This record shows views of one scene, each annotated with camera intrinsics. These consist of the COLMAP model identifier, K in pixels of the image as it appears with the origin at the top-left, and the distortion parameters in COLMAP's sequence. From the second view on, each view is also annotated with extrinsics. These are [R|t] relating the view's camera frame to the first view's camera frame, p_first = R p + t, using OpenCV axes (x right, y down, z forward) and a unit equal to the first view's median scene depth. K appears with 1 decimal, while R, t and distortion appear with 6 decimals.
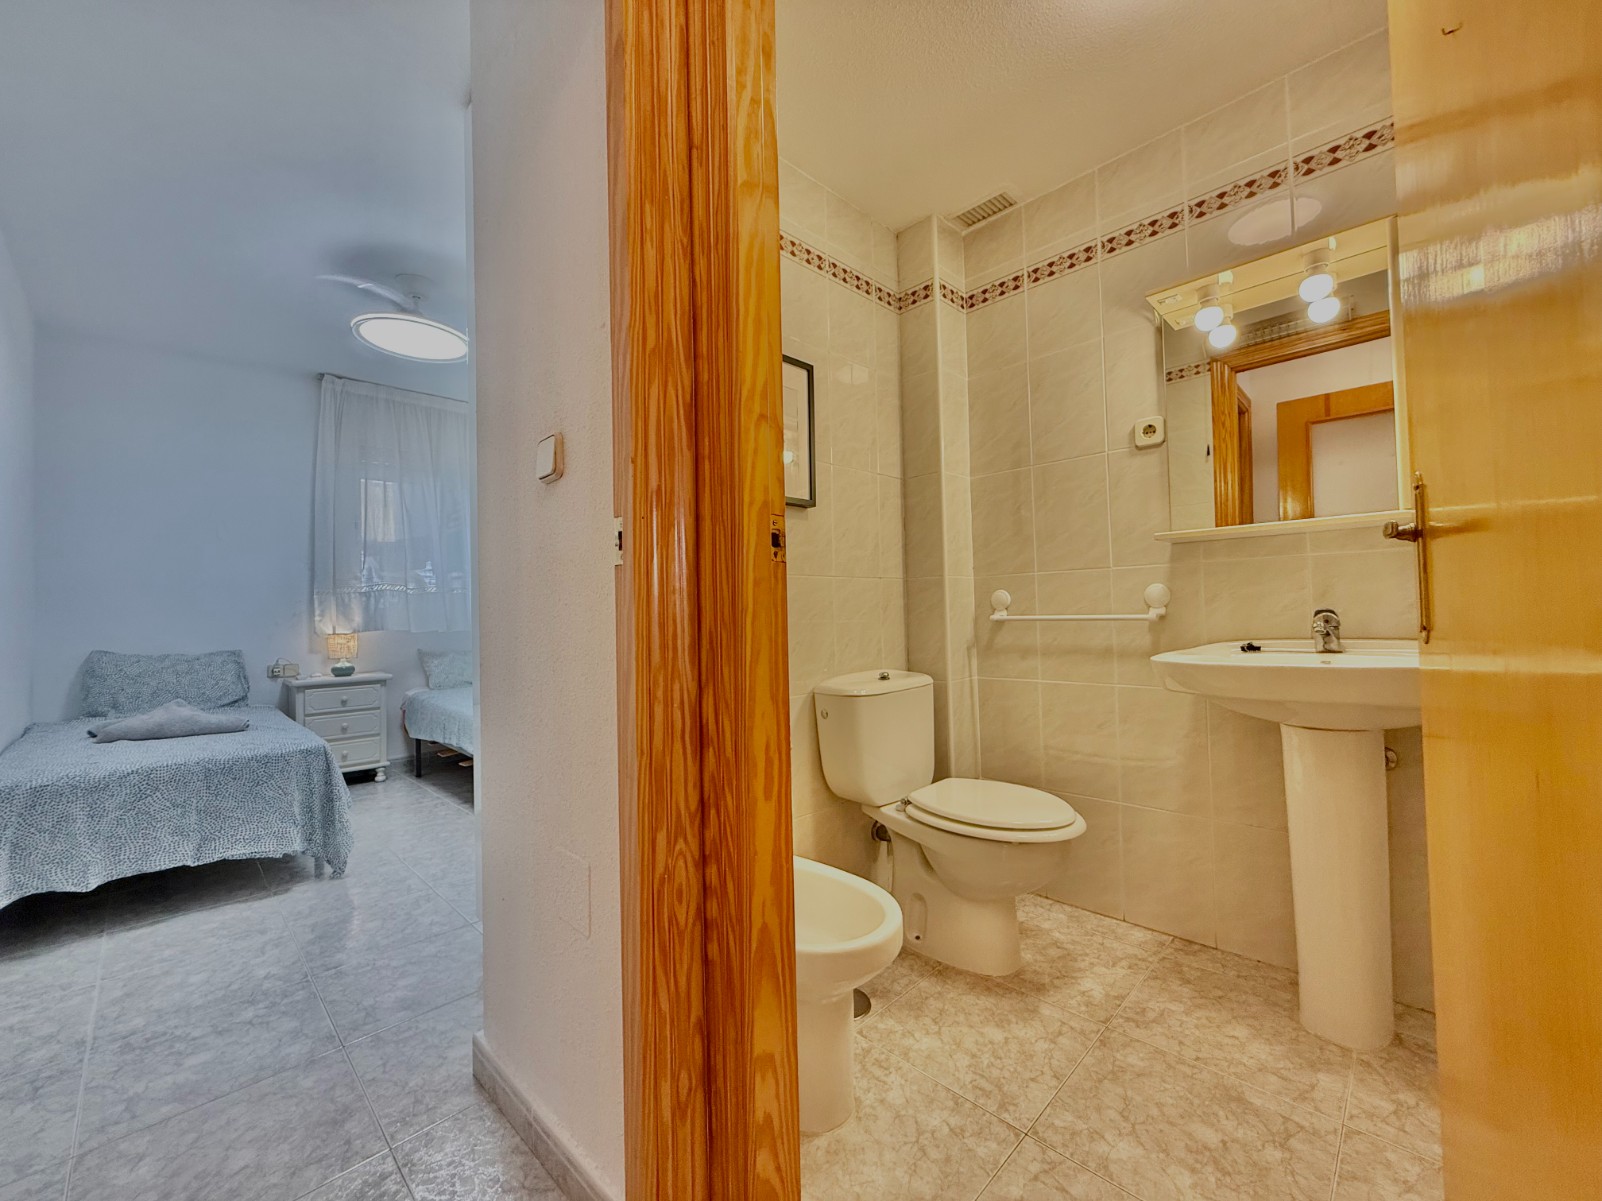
lens RADIAL K [[638.7, 0, 797.1], [0, 638.7, 599.5], [0, 0, 1]] dist [-0.000373, 0.000366]
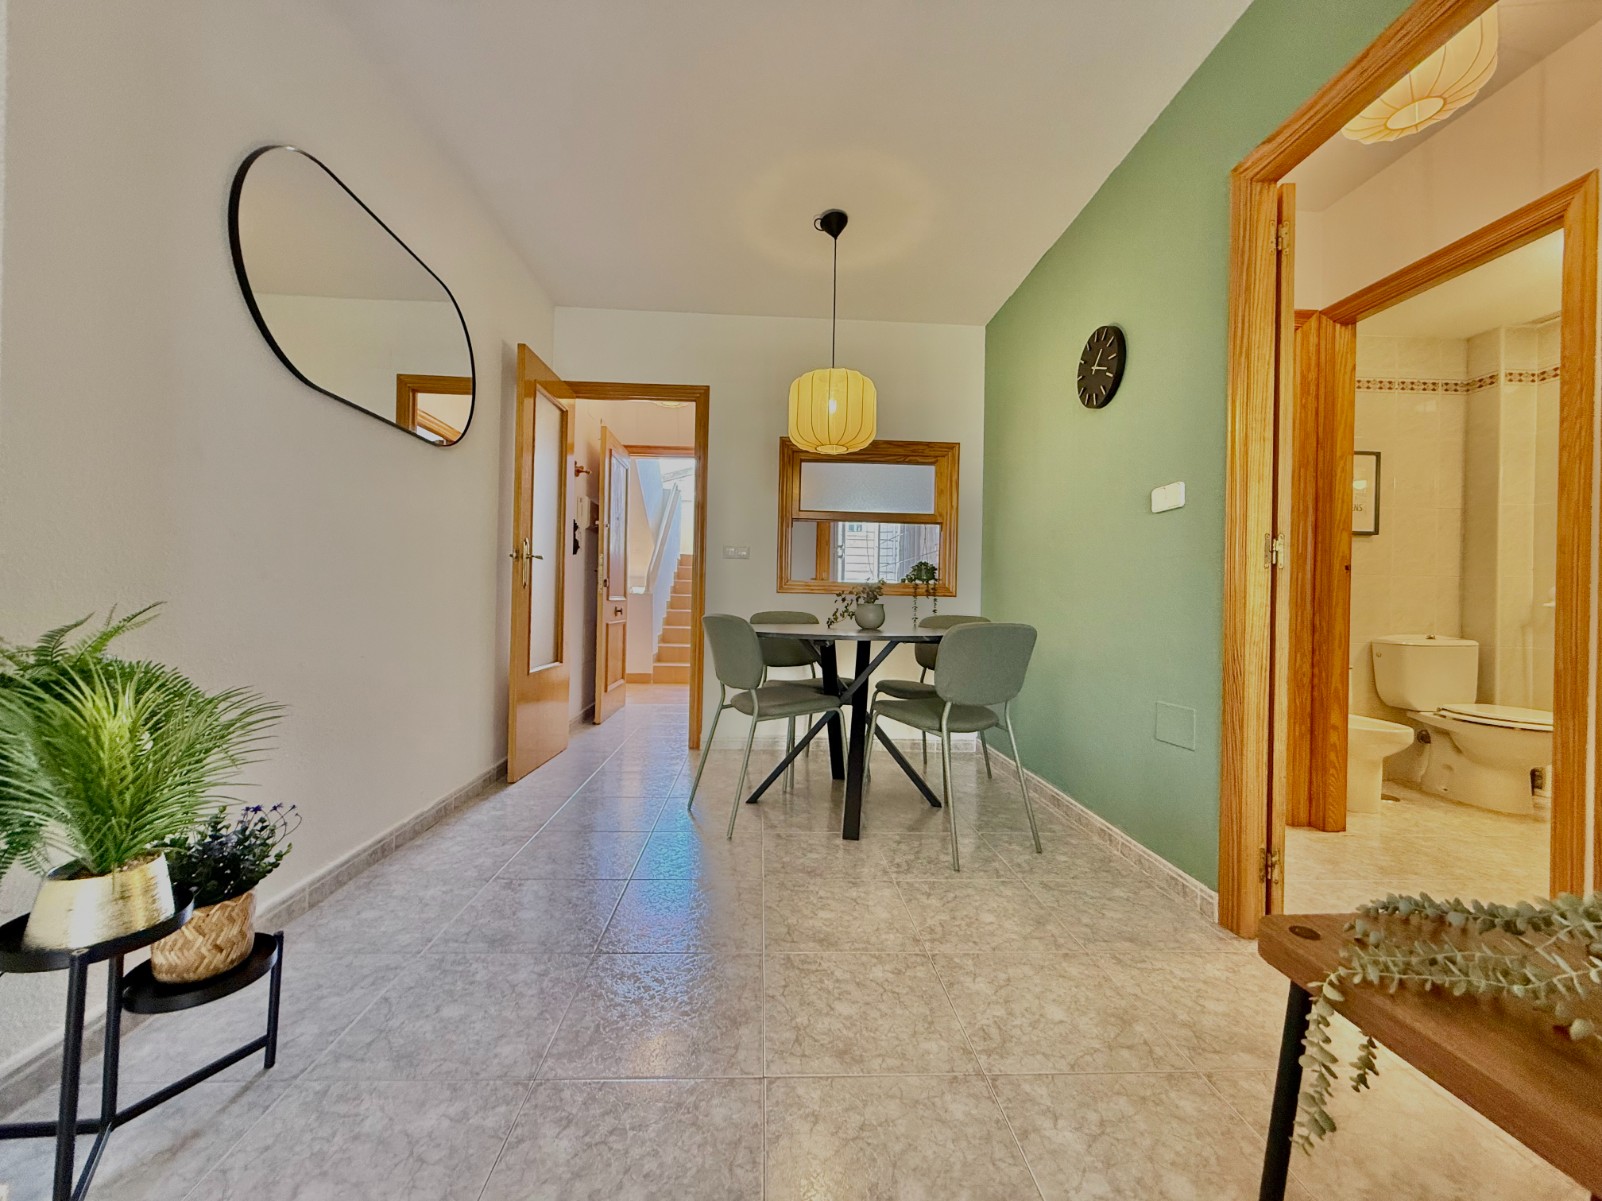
lens RADIAL K [[638.7, 0, 789.9], [0, 638.7, 599.2], [0, 0, 1]] dist [-0.000373, 0.000366]
pose [[0.734506, 0.039055, -0.677477, 0.038586], [-0.021841, 0.999186, 0.033922, 0.003738], [0.678251, -0.010119, 0.734761, -1.393079]]
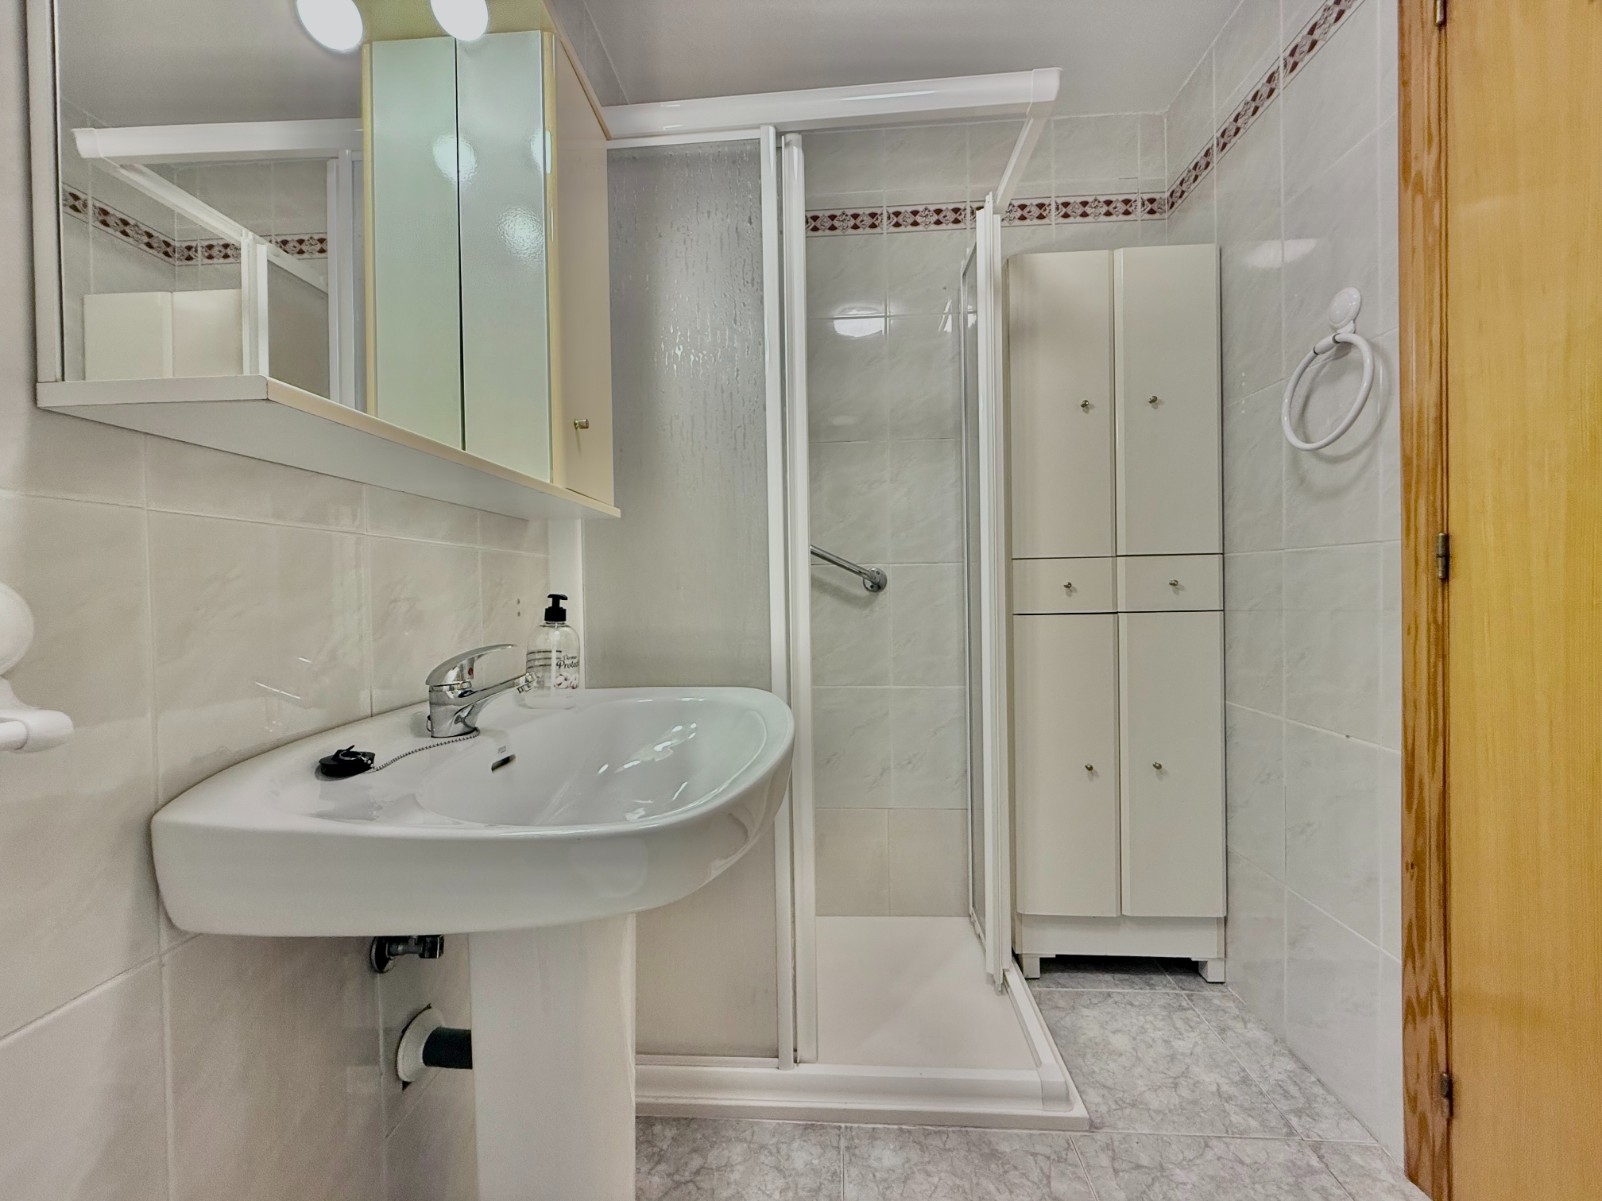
lens RADIAL K [[638.7, 0, 800.9], [0, 638.7, 594.6], [0, 0, 1]] dist [-0.000373, 0.000366]
pose [[-0.654369, 0.027234, 0.755685, 0.221503], [0.013375, 0.999612, -0.024443, -0.009252], [-0.756057, -0.005888, -0.654479, 0.937504]]
